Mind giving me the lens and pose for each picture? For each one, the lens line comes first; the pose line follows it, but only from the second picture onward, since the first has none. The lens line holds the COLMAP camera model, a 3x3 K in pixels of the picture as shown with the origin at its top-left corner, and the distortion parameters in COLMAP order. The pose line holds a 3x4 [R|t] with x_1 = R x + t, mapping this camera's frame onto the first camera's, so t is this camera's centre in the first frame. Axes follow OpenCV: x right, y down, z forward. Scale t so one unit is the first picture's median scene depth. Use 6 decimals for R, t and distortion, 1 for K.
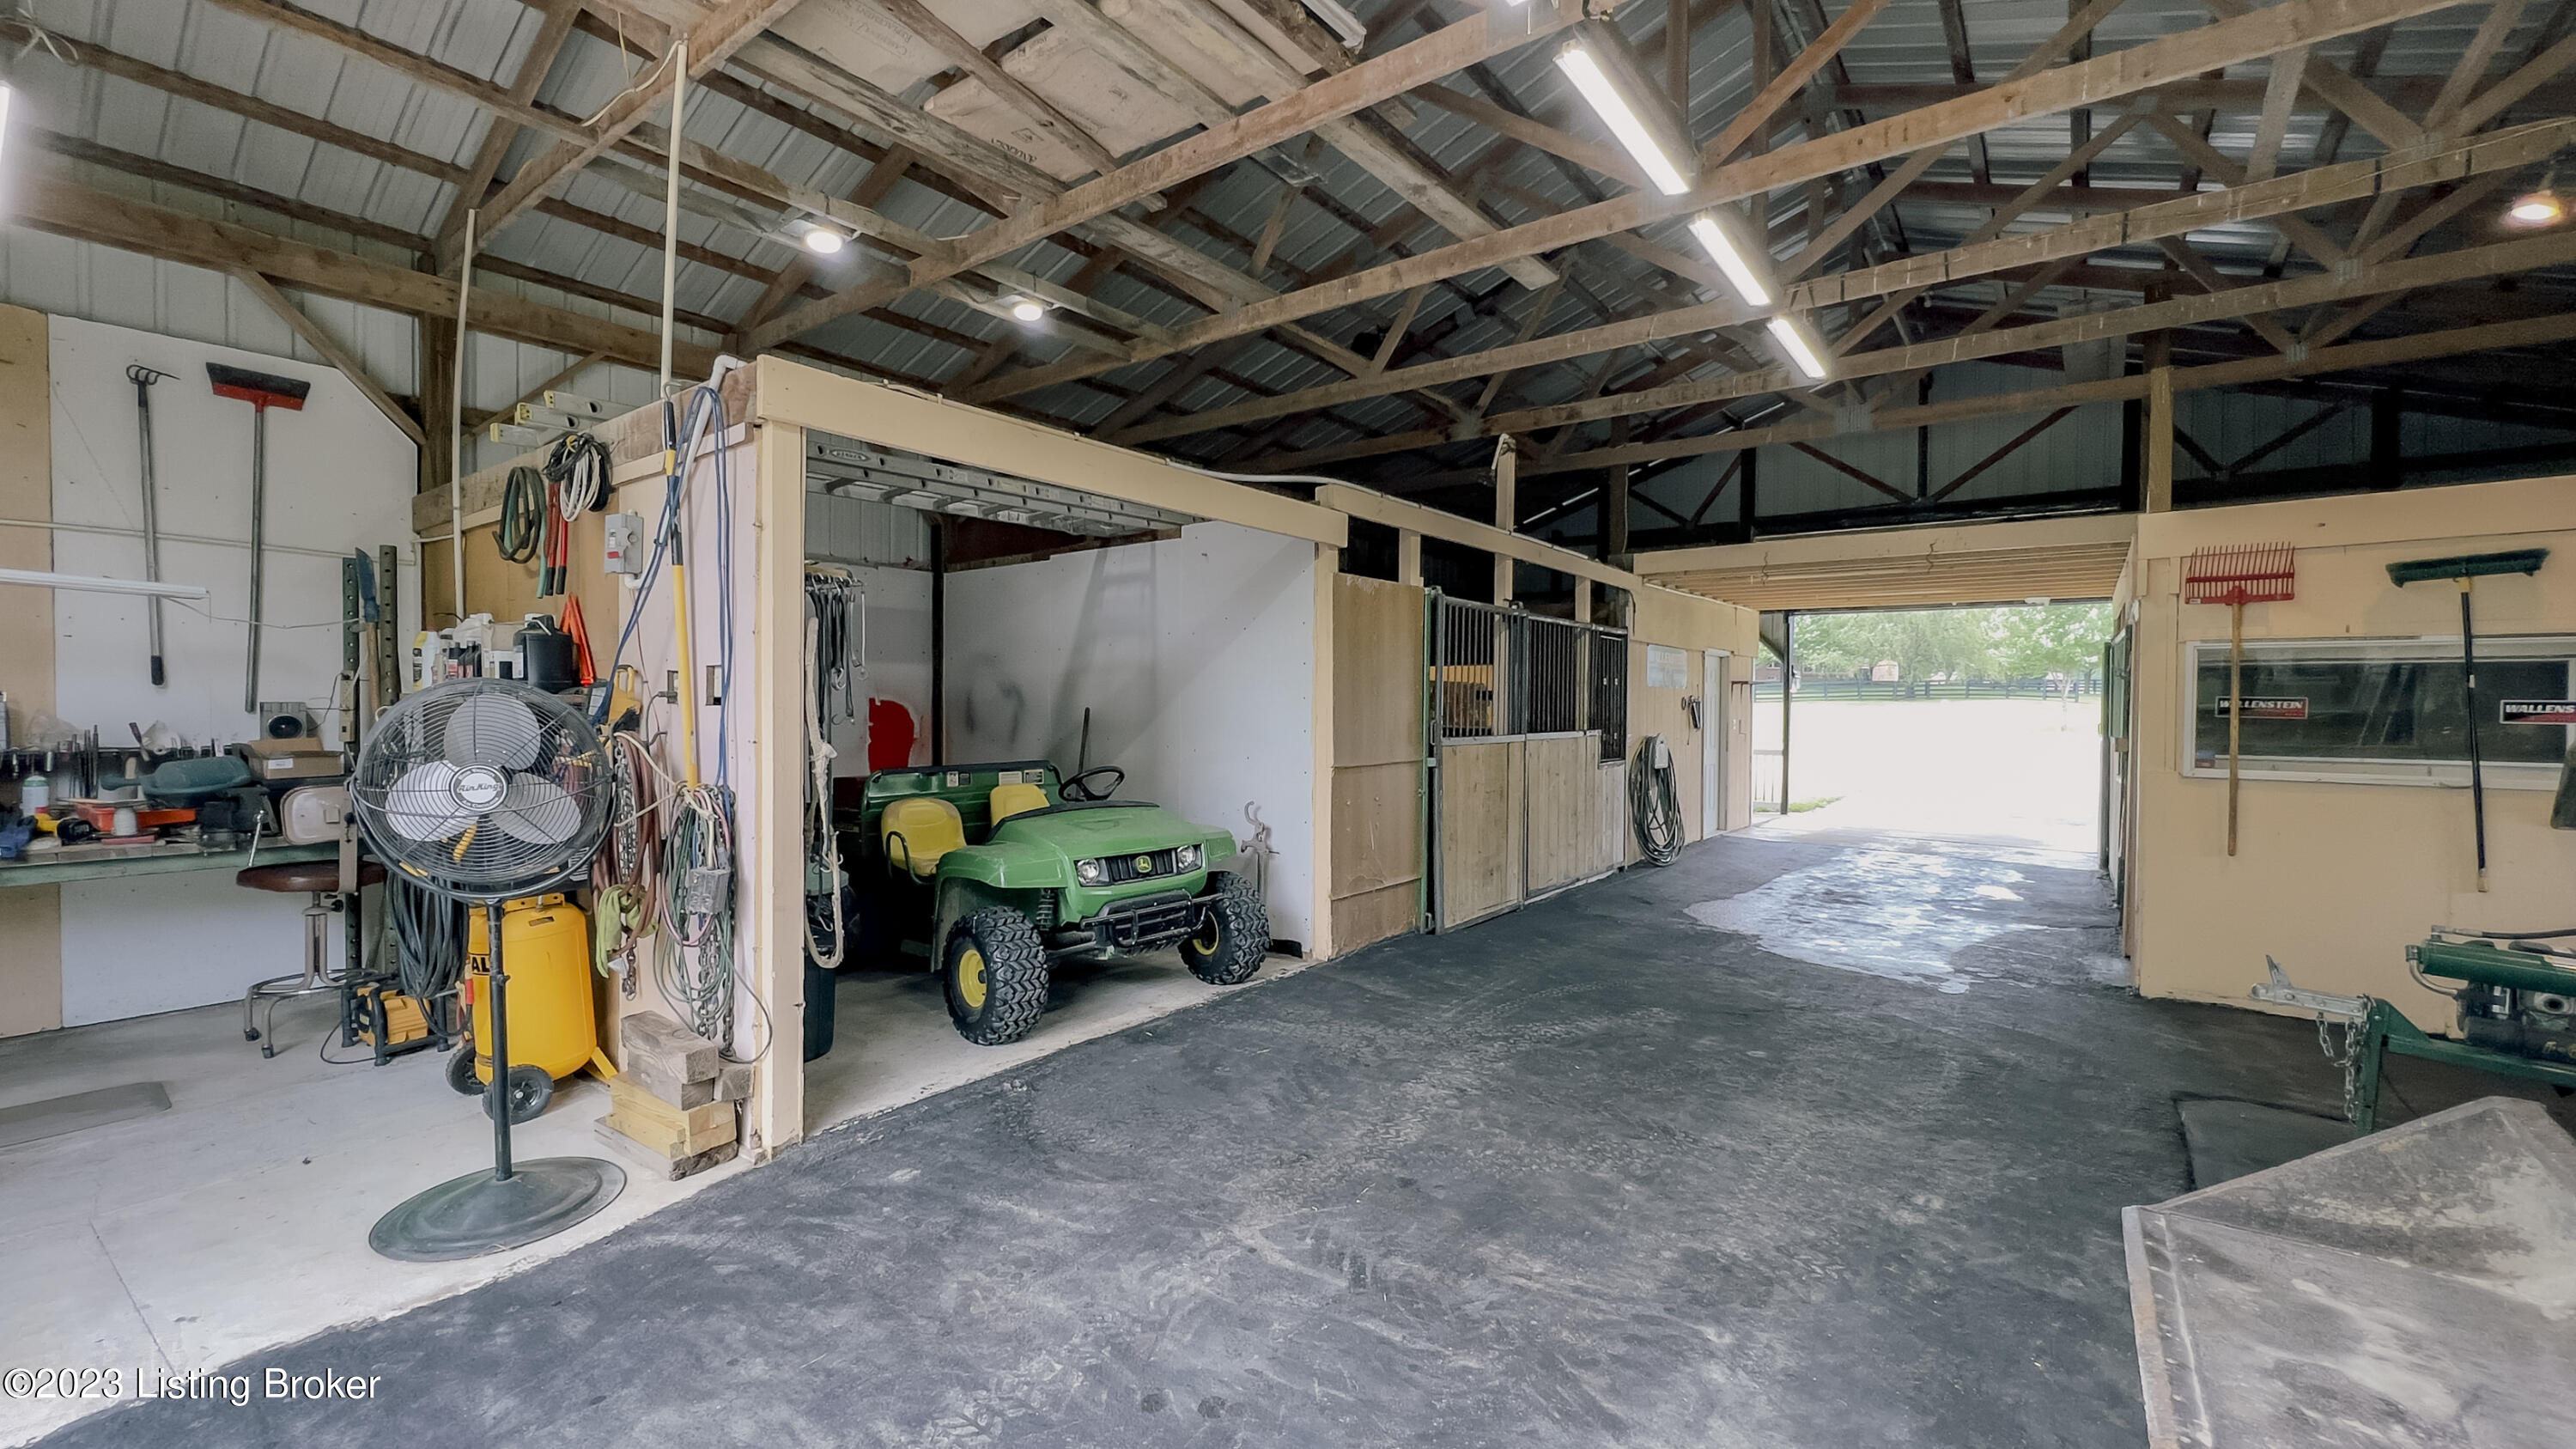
lens RADIAL K [[1076.3, 0, 1280.8], [0, 1076.3, 711.2], [0, 0, 1]] dist [0.008297, -0.000161]
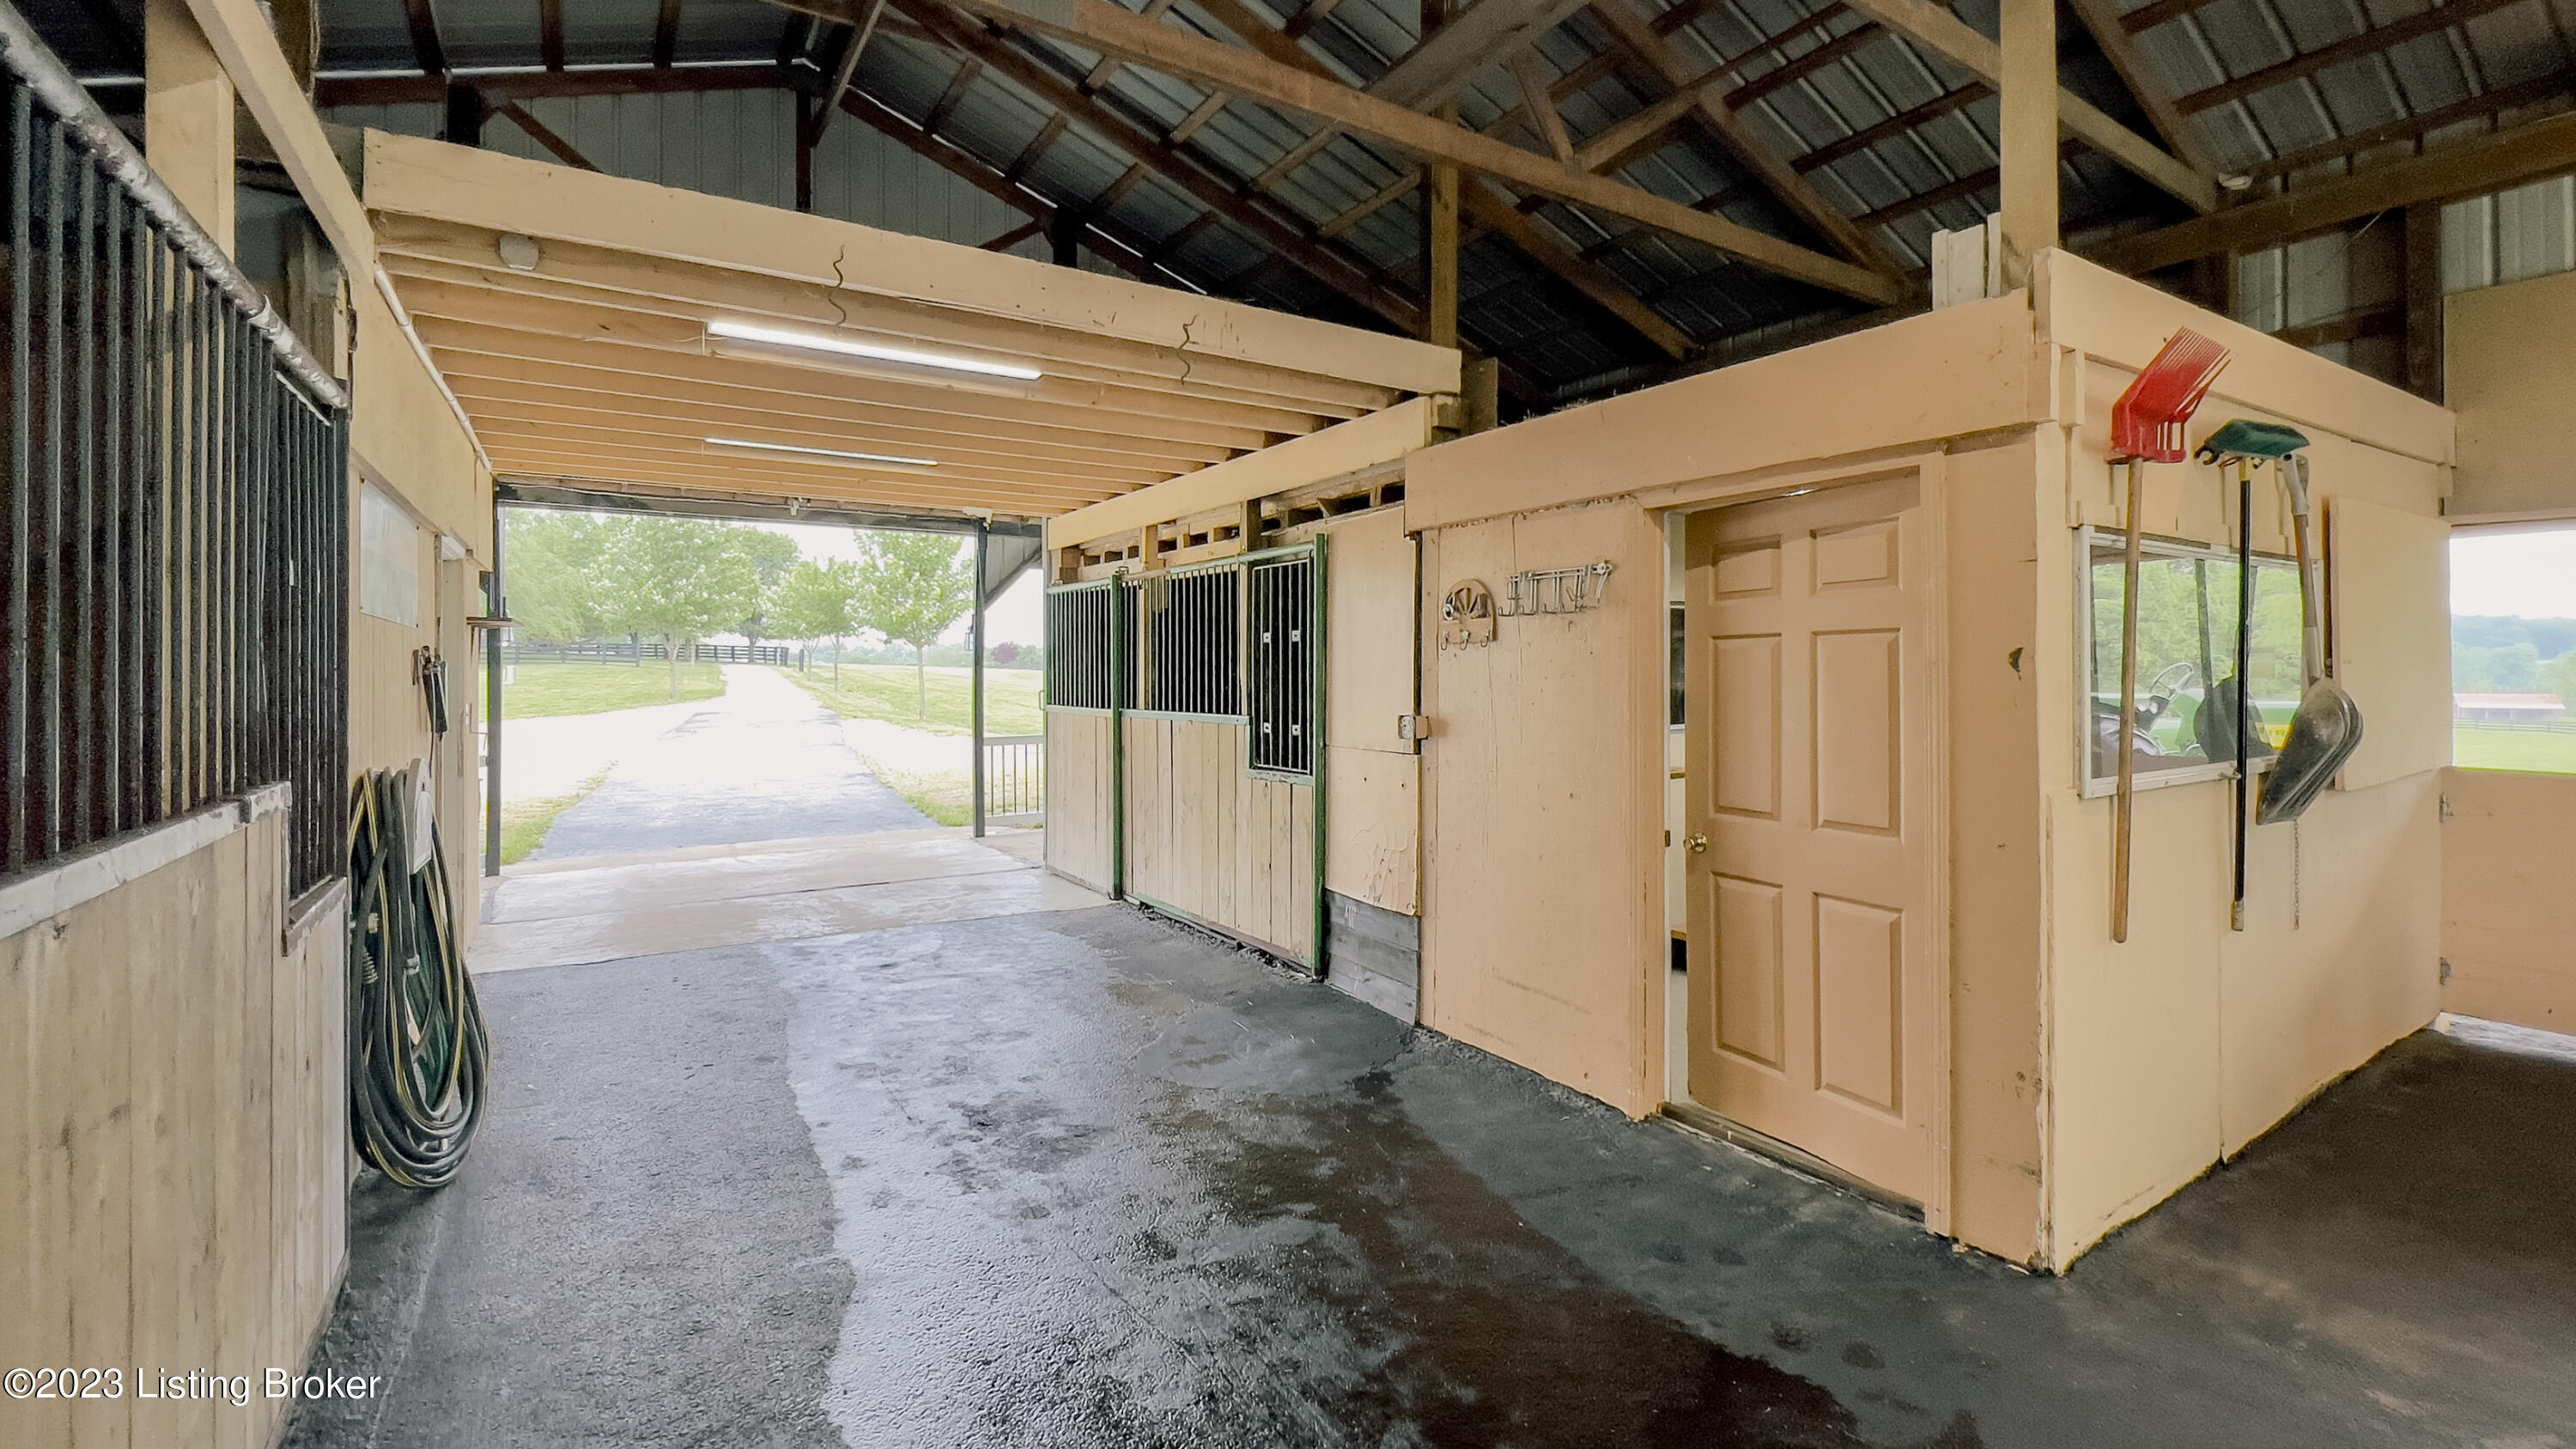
lens RADIAL K [[1069.7, 0, 1274.6], [0, 1069.7, 667.2], [0, 0, 1]] dist [0.003576, -0.000394]
pose [[0.331882, -0.007024, 0.943295, 0.508538], [0.015410, 0.999879, 0.002023, -0.014465], [-0.943195, 0.013864, 0.331950, 2.380043]]
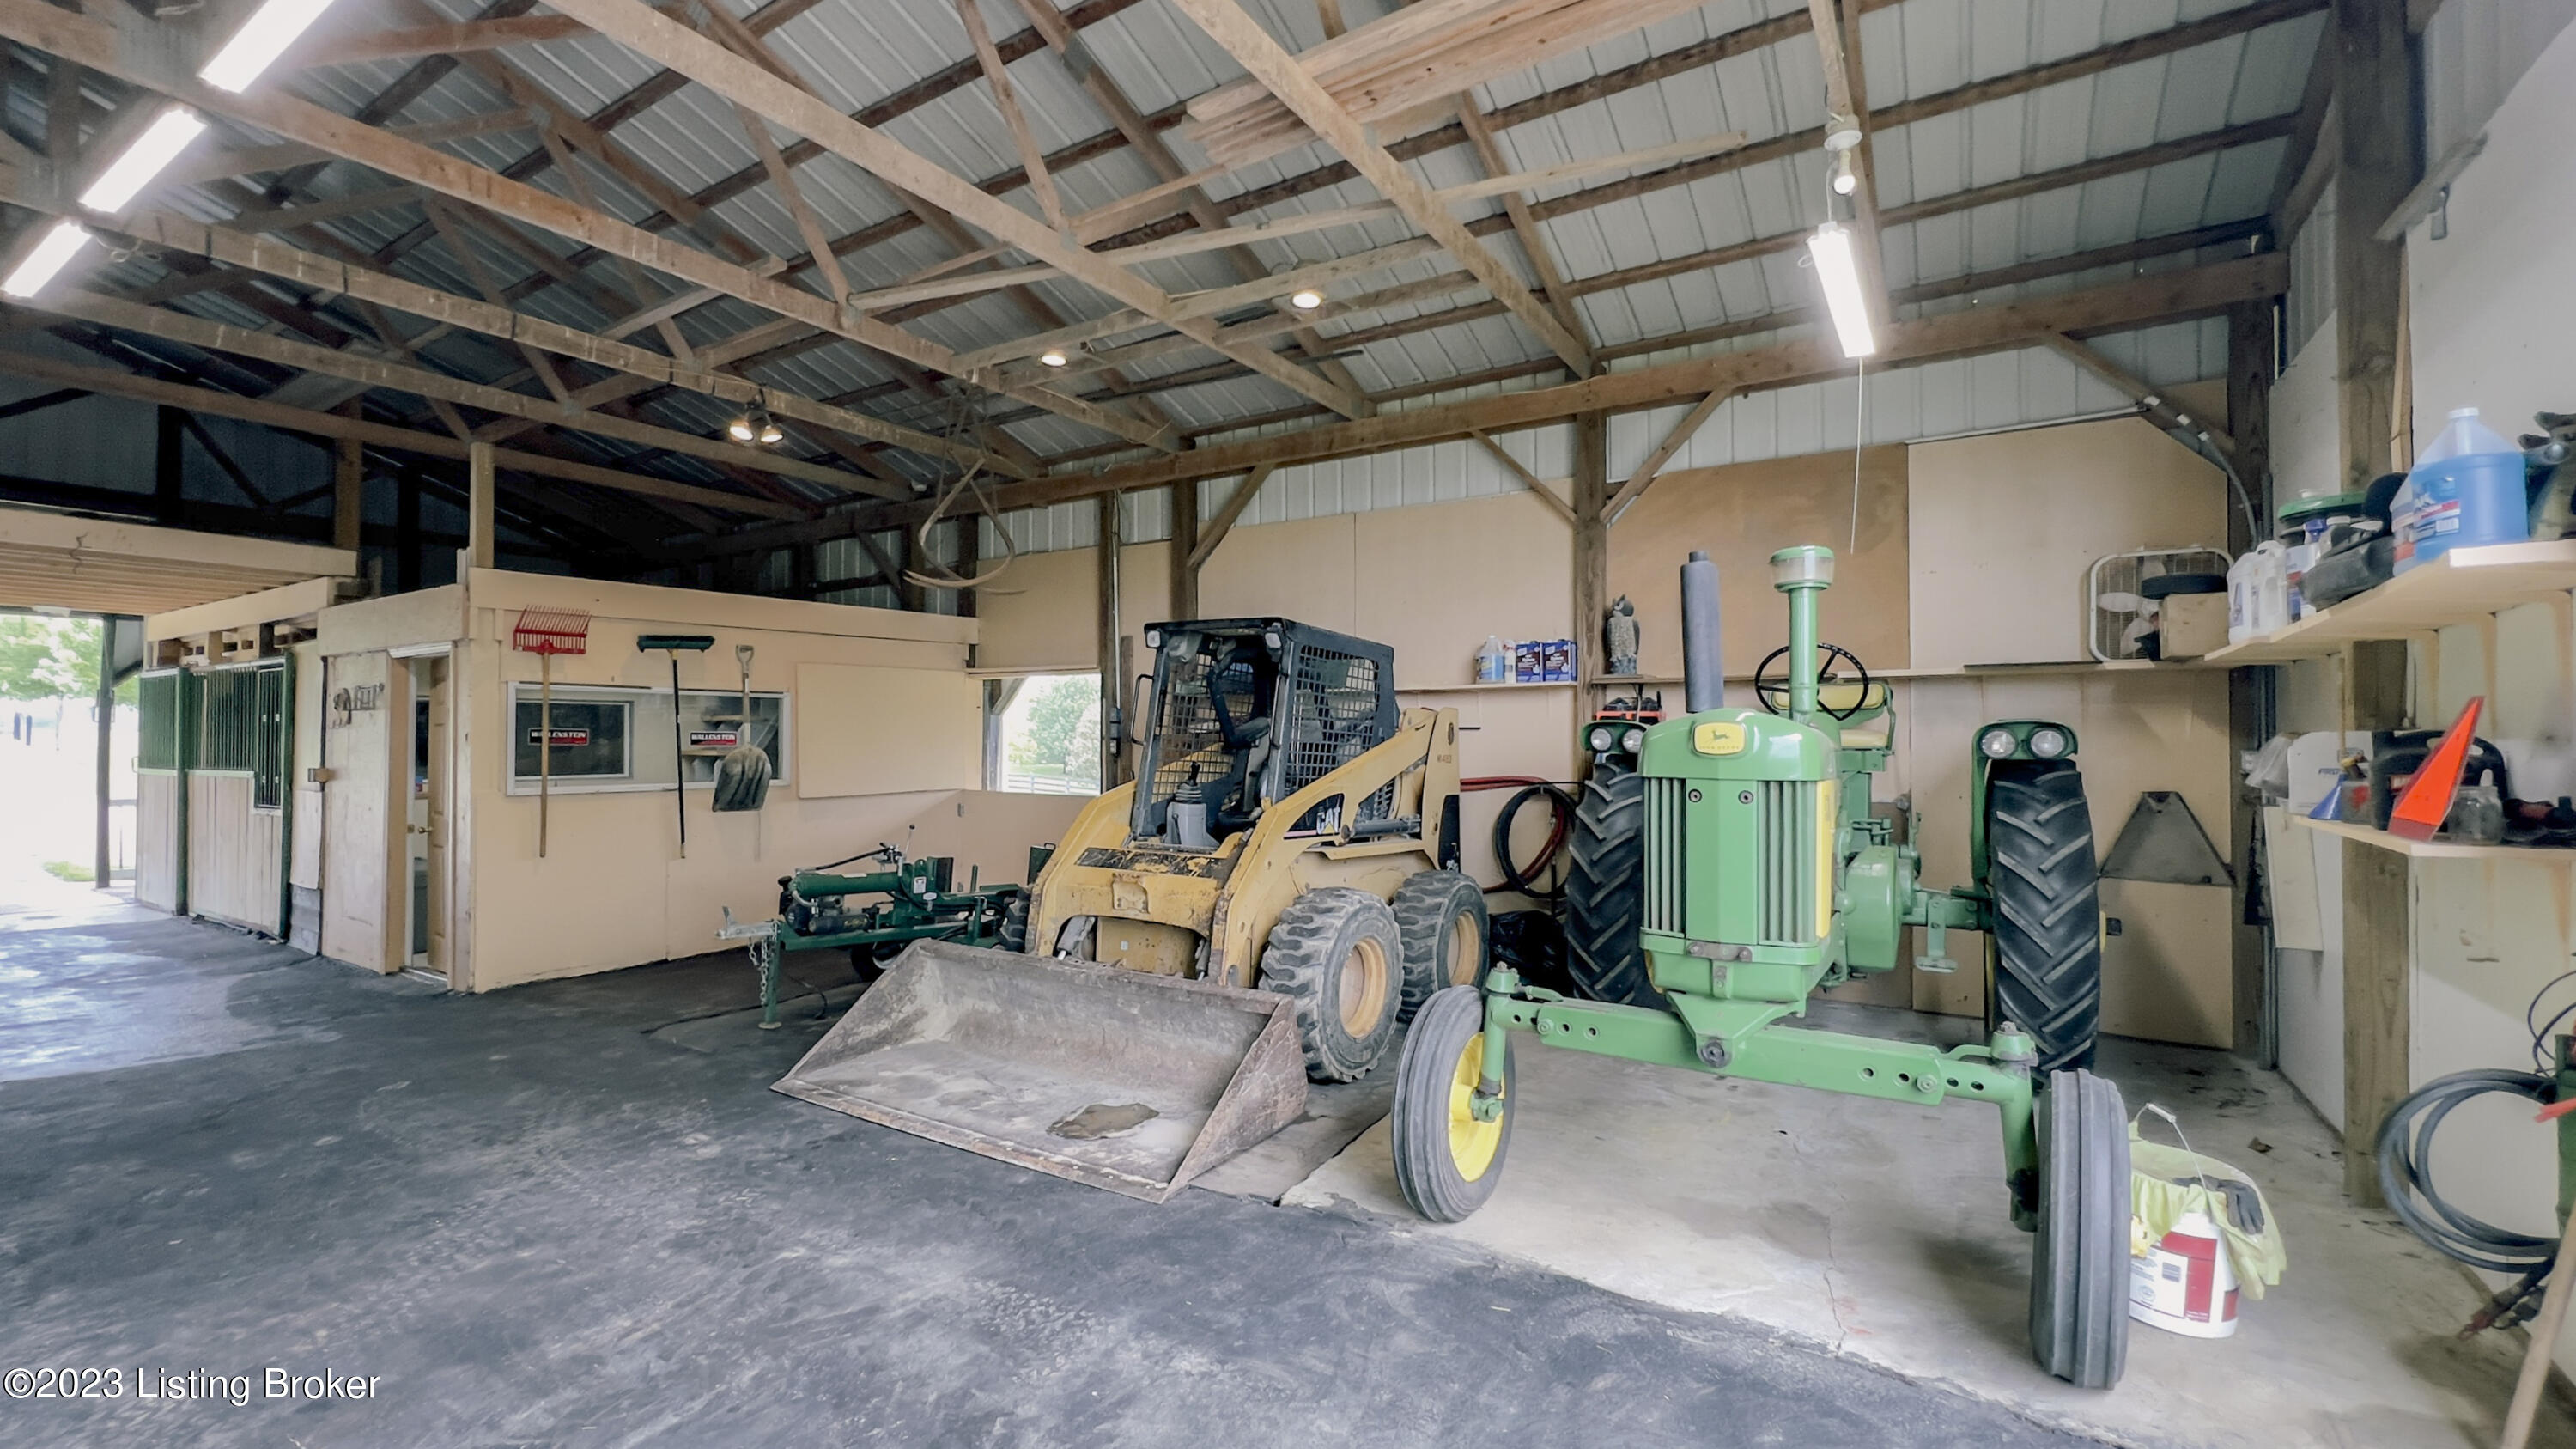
lens RADIAL K [[1076.3, 0, 1276.5], [0, 1076.3, 718.7], [0, 0, 1]] dist [0.008297, -0.000161]
pose [[-0.079803, 0.013081, 0.996725, -0.812671], [0.008377, 0.999887, -0.012452, -0.004109], [-0.996775, 0.007356, -0.079903, 0.520086]]
